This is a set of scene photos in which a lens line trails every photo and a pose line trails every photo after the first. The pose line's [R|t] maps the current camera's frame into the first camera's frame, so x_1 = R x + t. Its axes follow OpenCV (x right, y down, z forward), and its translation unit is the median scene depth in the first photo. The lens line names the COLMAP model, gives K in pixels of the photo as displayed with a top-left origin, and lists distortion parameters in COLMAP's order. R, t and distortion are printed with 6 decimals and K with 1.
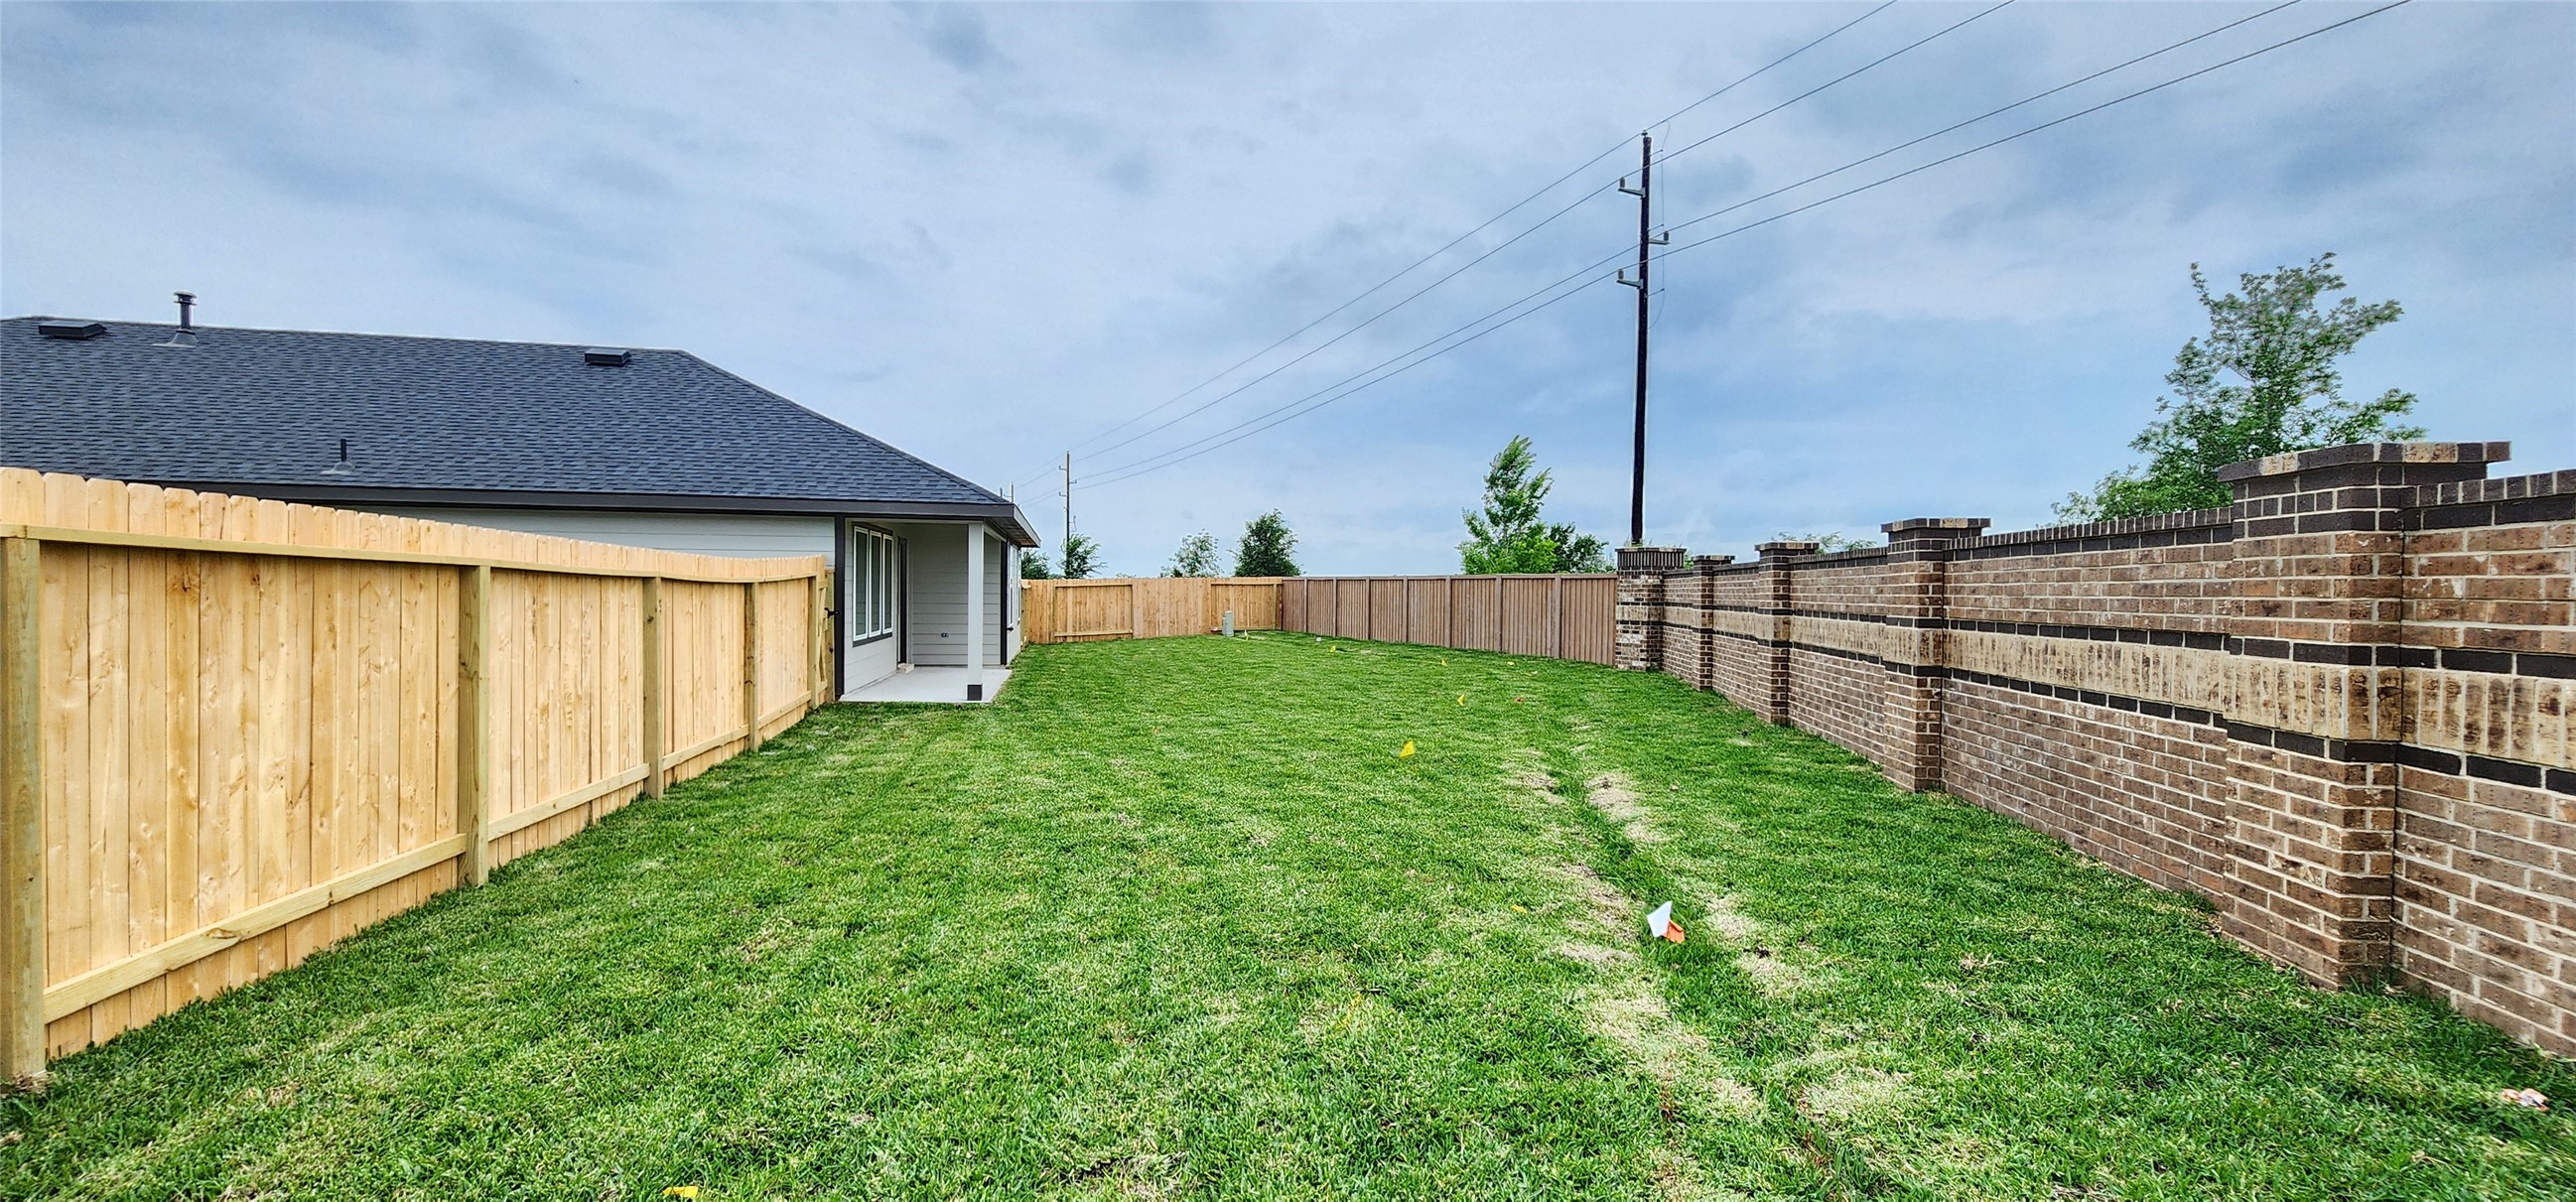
lens RADIAL K [[1062.9, 0, 1301.0], [0, 1062.9, 606.6], [0, 0, 1]] dist [-0.000354, 0.000261]
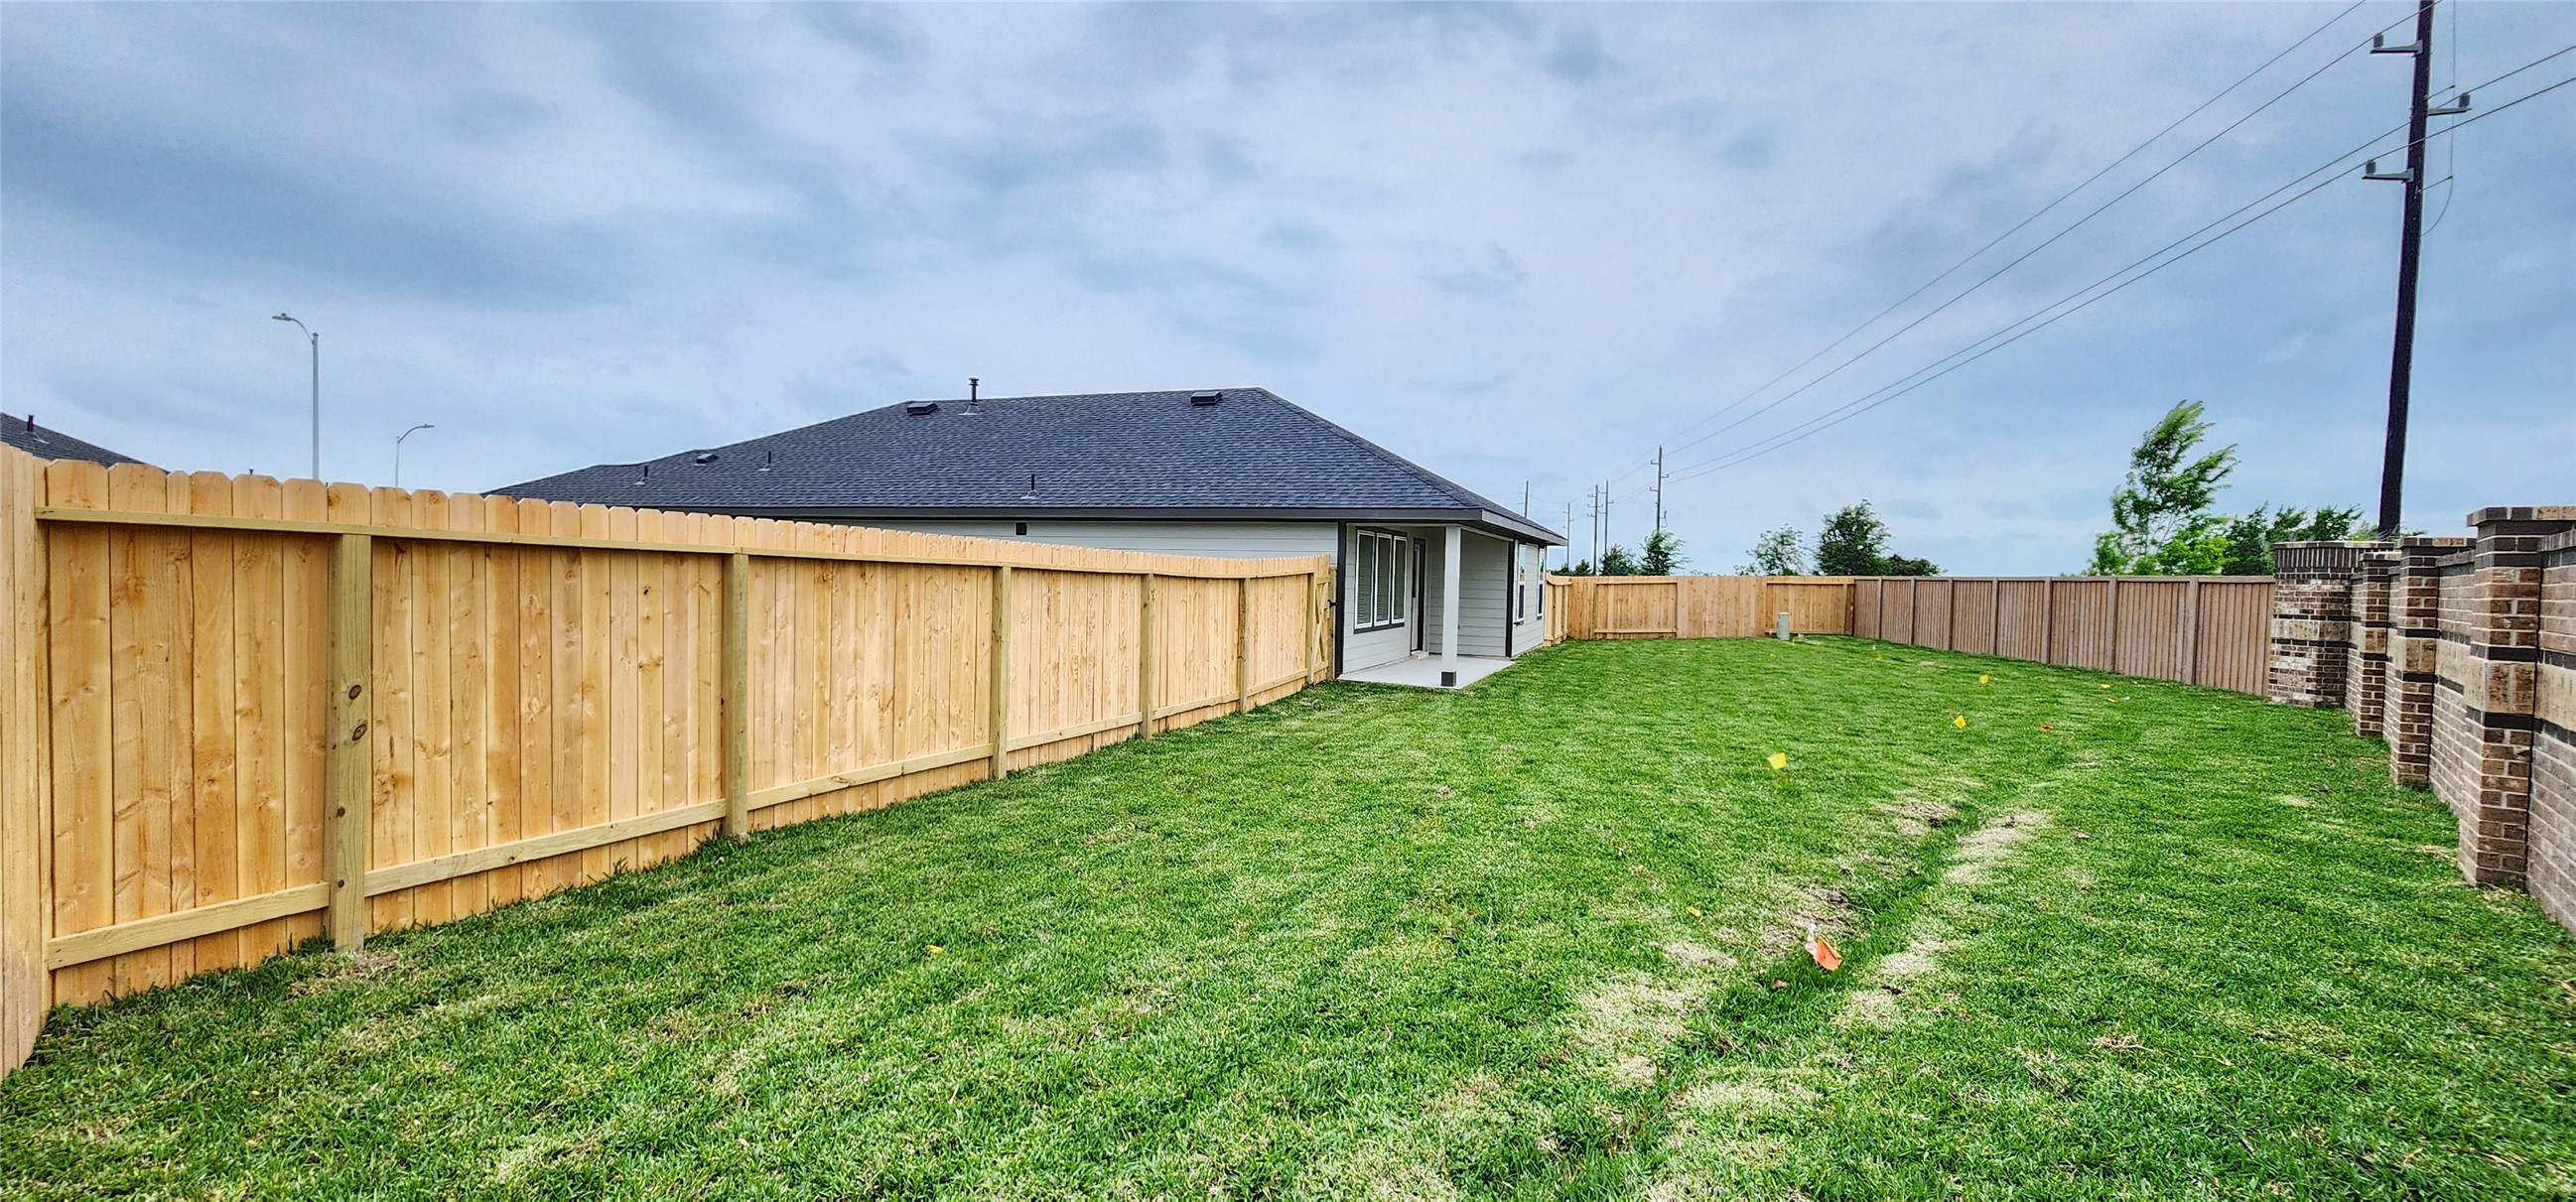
lens RADIAL K [[1062.9, 0, 1301.0], [0, 1062.9, 606.6], [0, 0, 1]] dist [-0.000354, 0.000261]
pose [[0.848619, 0.024976, -0.528414, 0.278823], [-0.022849, 0.999683, 0.010557, -0.005111], [0.528510, 0.003114, 0.848921, -0.038619]]
